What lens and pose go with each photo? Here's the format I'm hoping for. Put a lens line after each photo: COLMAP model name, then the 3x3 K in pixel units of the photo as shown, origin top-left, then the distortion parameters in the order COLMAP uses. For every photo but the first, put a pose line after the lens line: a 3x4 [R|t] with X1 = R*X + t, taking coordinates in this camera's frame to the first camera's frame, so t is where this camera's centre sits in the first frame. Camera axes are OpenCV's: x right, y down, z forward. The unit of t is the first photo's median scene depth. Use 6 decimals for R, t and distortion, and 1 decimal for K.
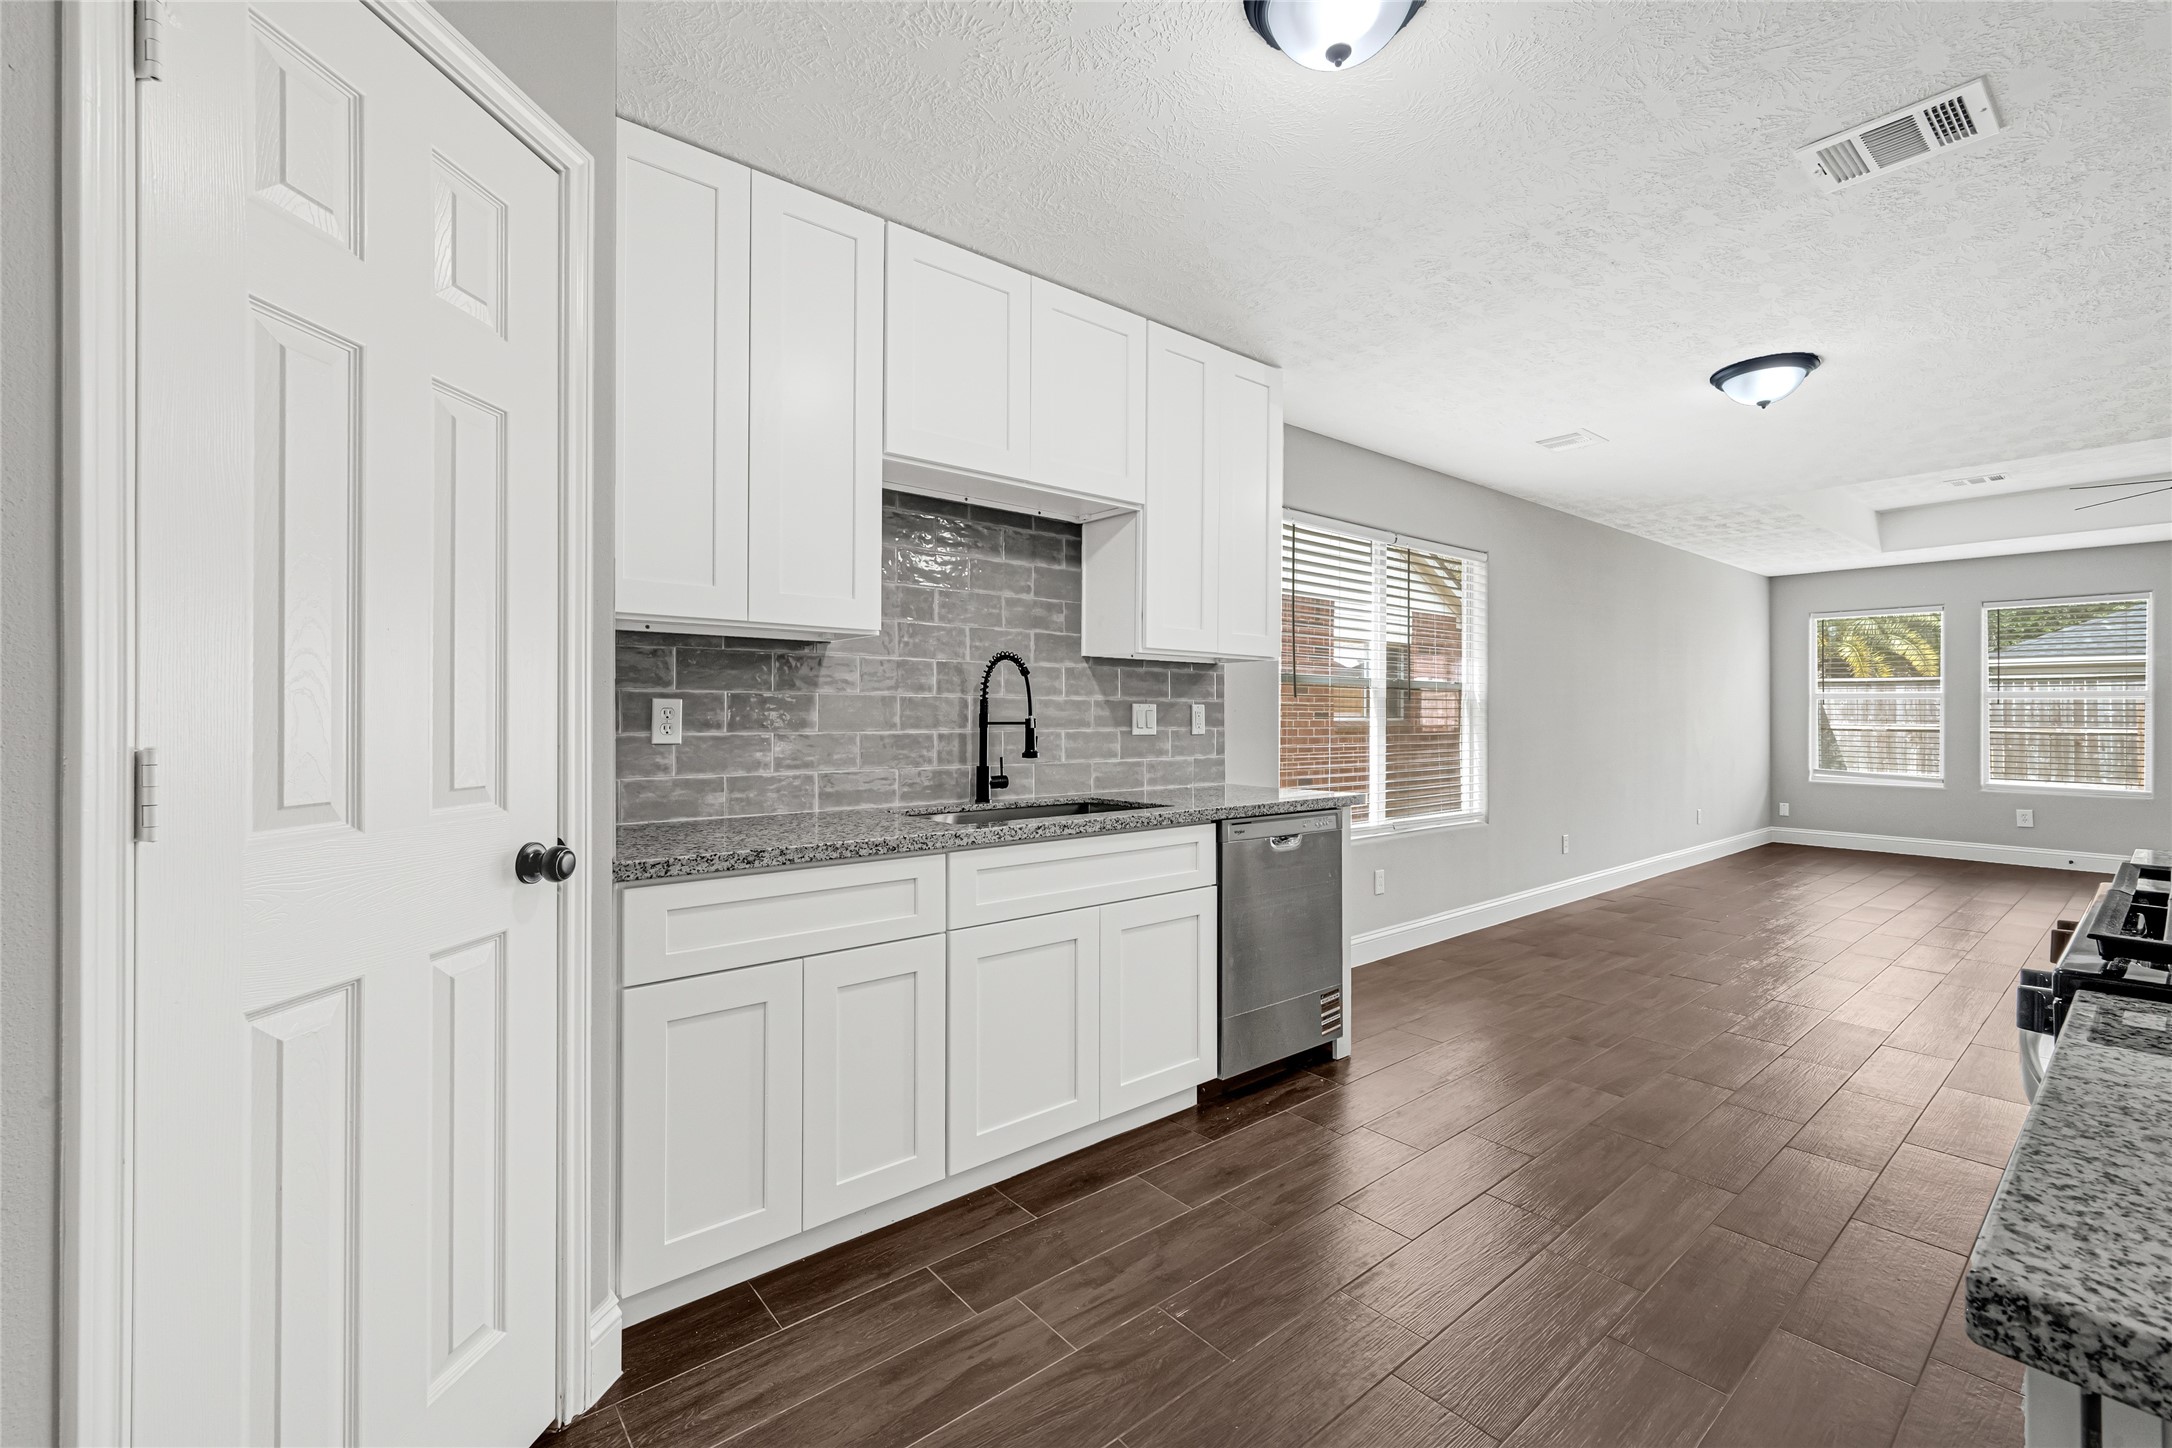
lens RADIAL K [[907.4, 0, 1094.9], [0, 907.4, 713.8], [0, 0, 1]] dist [0.003324, -0.000260]
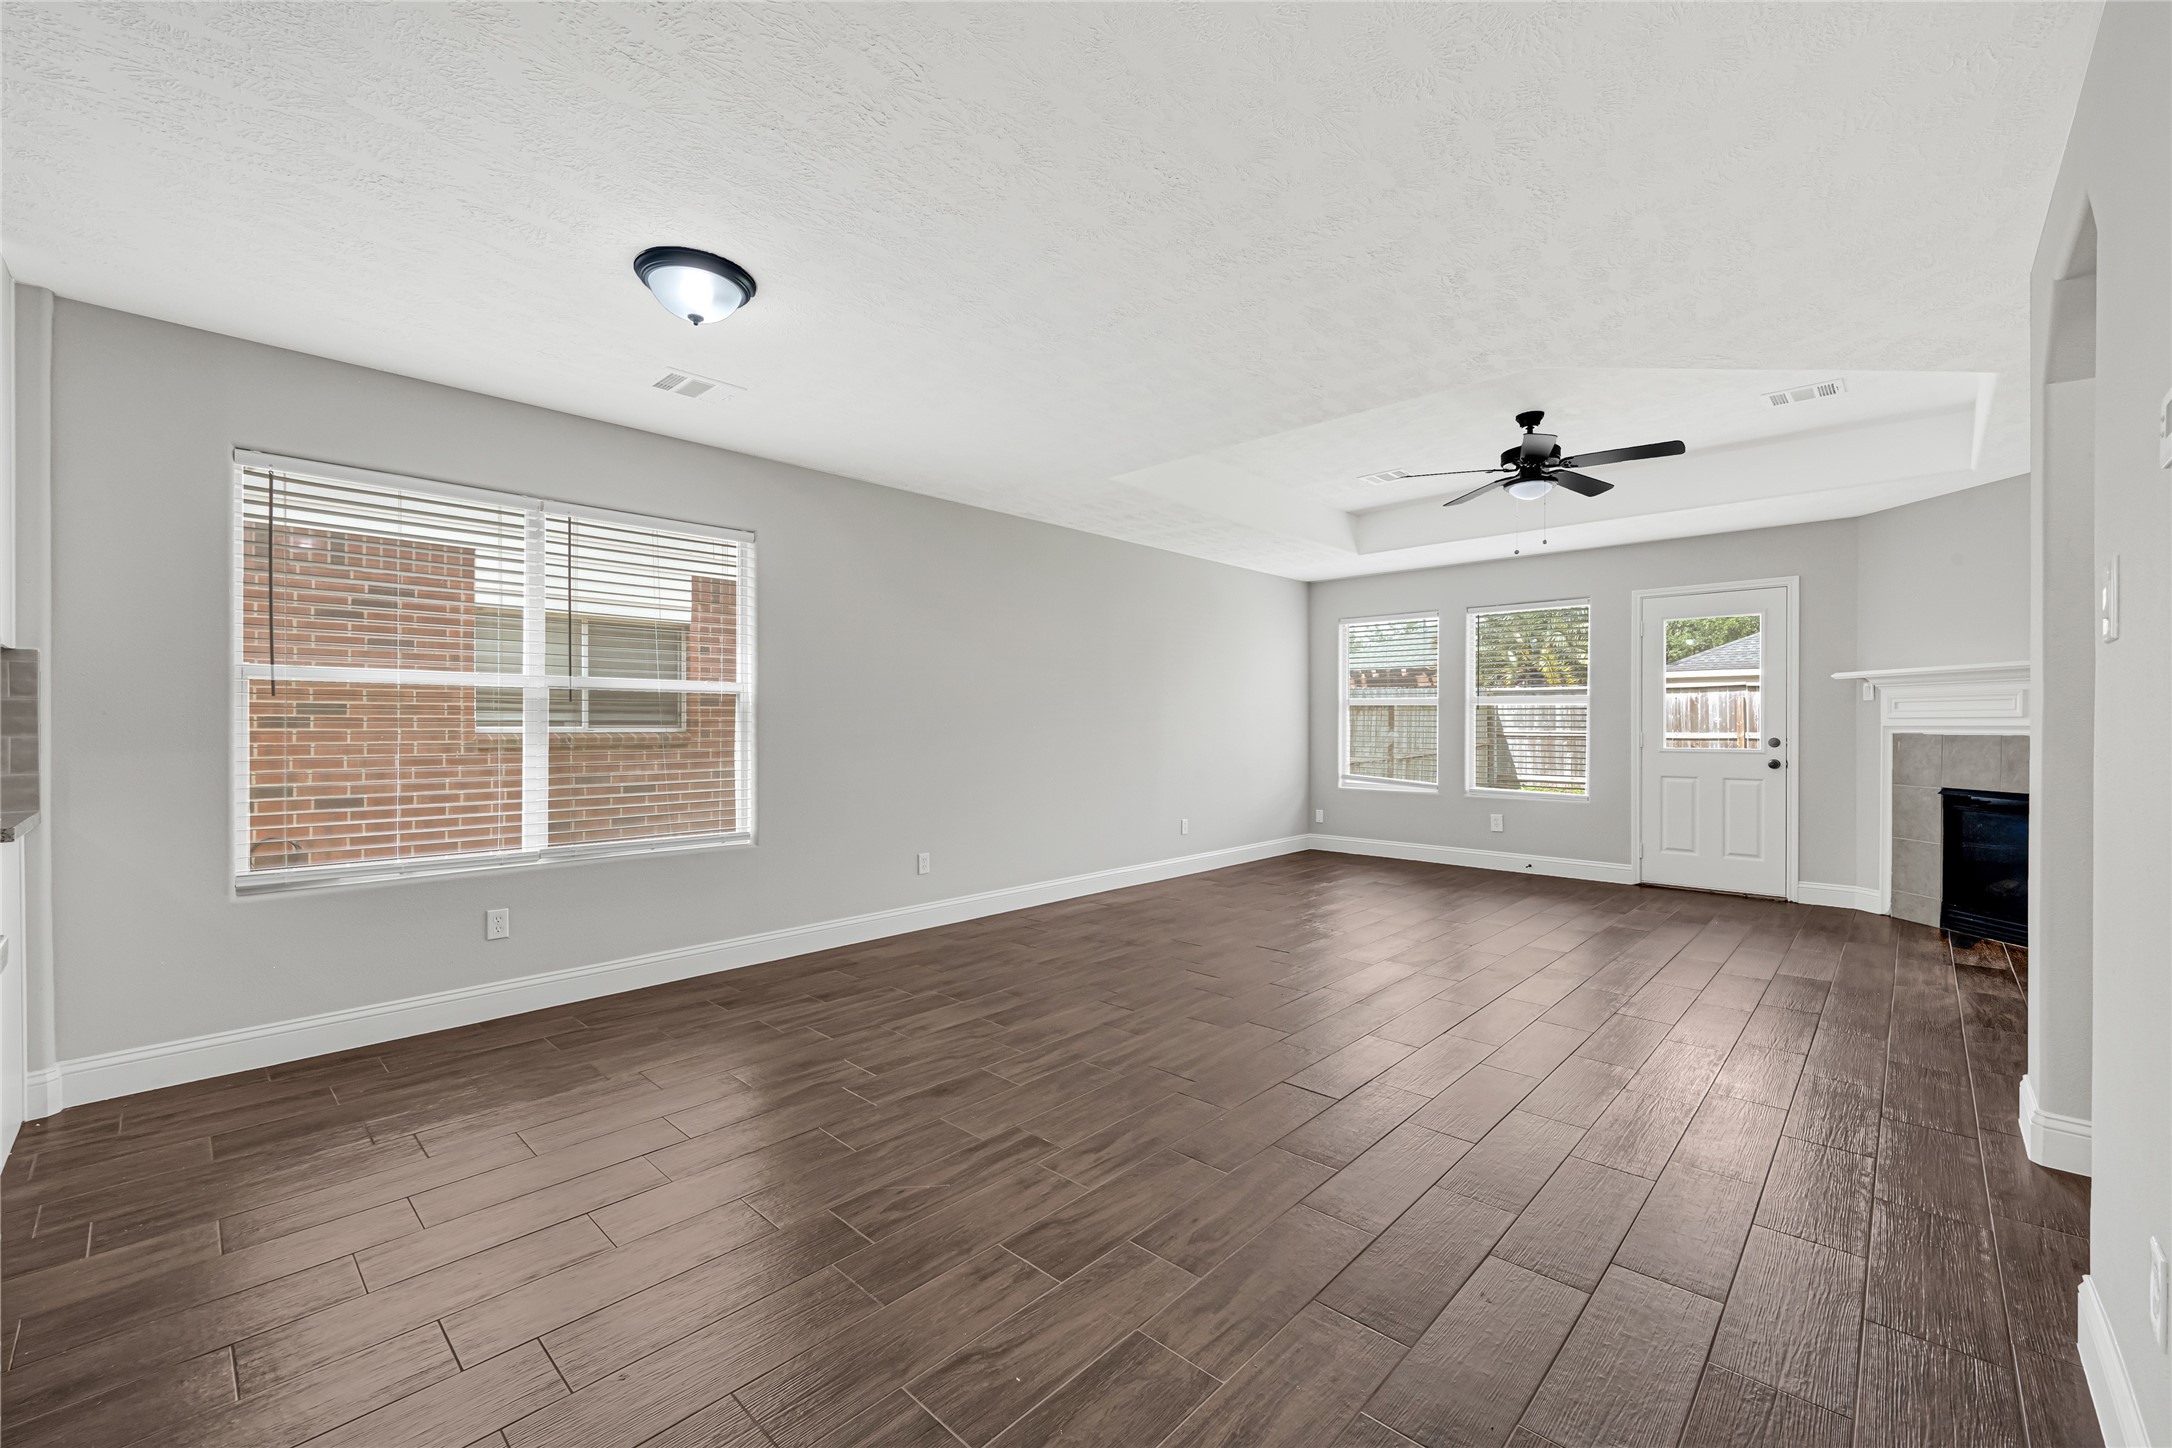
lens RADIAL K [[876.2, 0, 1091.1], [0, 876.2, 728.0], [0, 0, 1]] dist [0.002976, -0.000153]
pose [[0.992326, -0.002526, 0.123620, 1.038070], [0.001919, 0.999985, 0.005032, 0.009633], [-0.123631, -0.004756, 0.992317, 0.214373]]
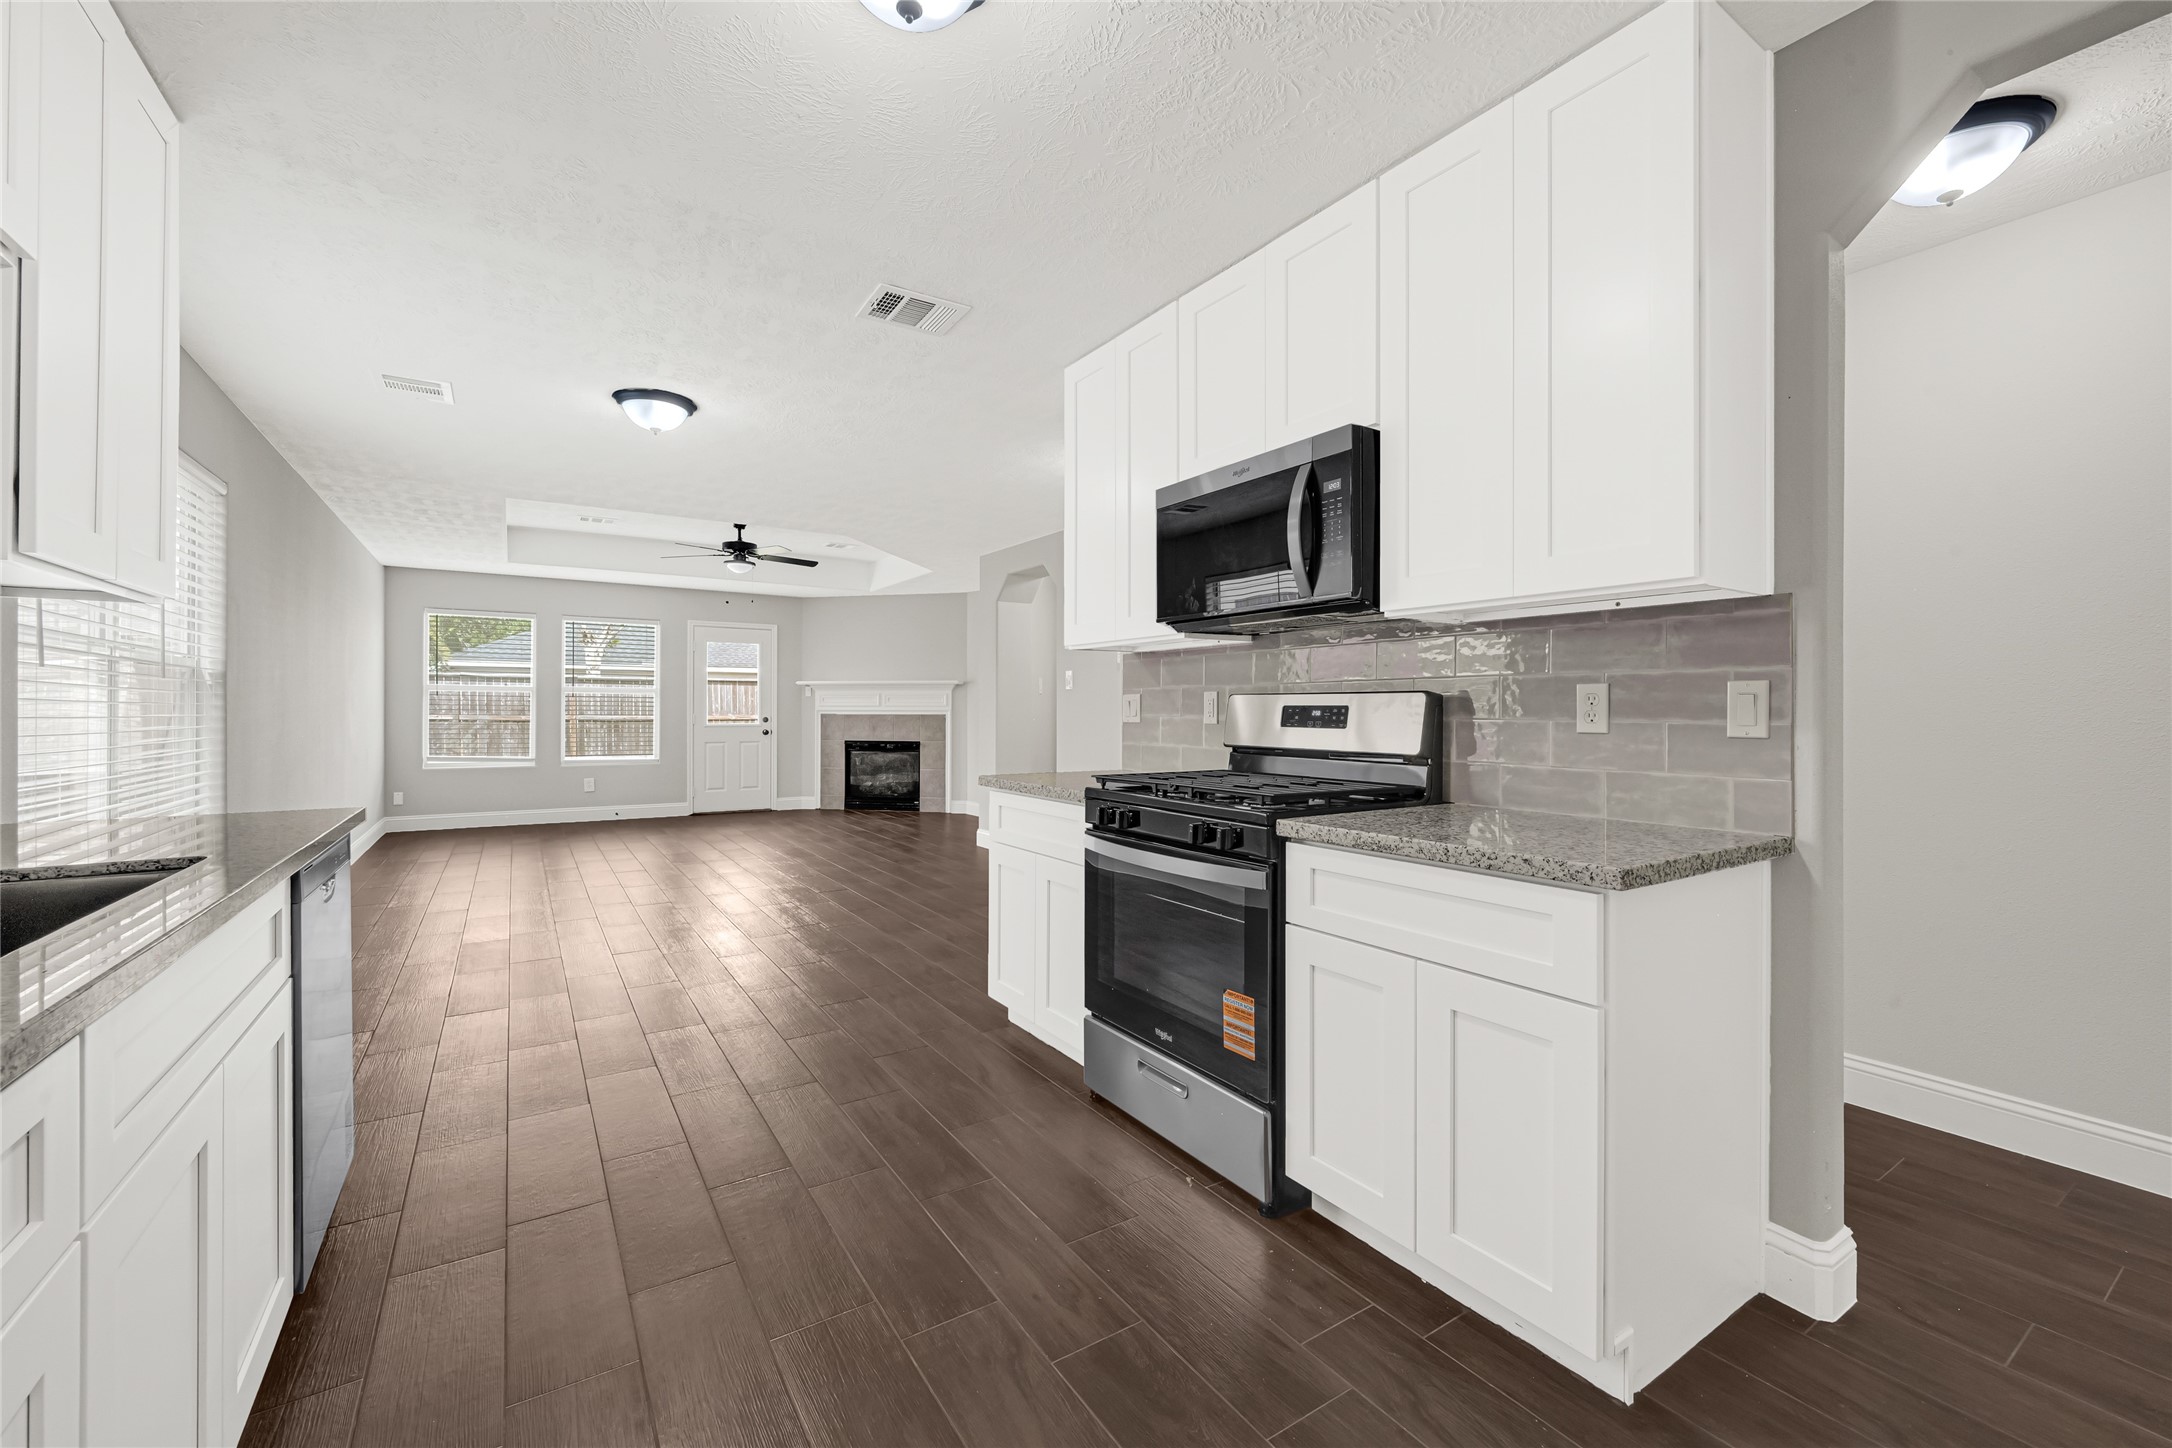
lens RADIAL K [[876.2, 0, 1079.2], [0, 876.2, 710.2], [0, 0, 1]] dist [0.002976, -0.000153]
pose [[0.133535, -0.002519, 0.991041, -0.285058], [-0.001726, 0.999995, 0.002774, 0.007266], [-0.991043, -0.002081, 0.133530, 0.318015]]
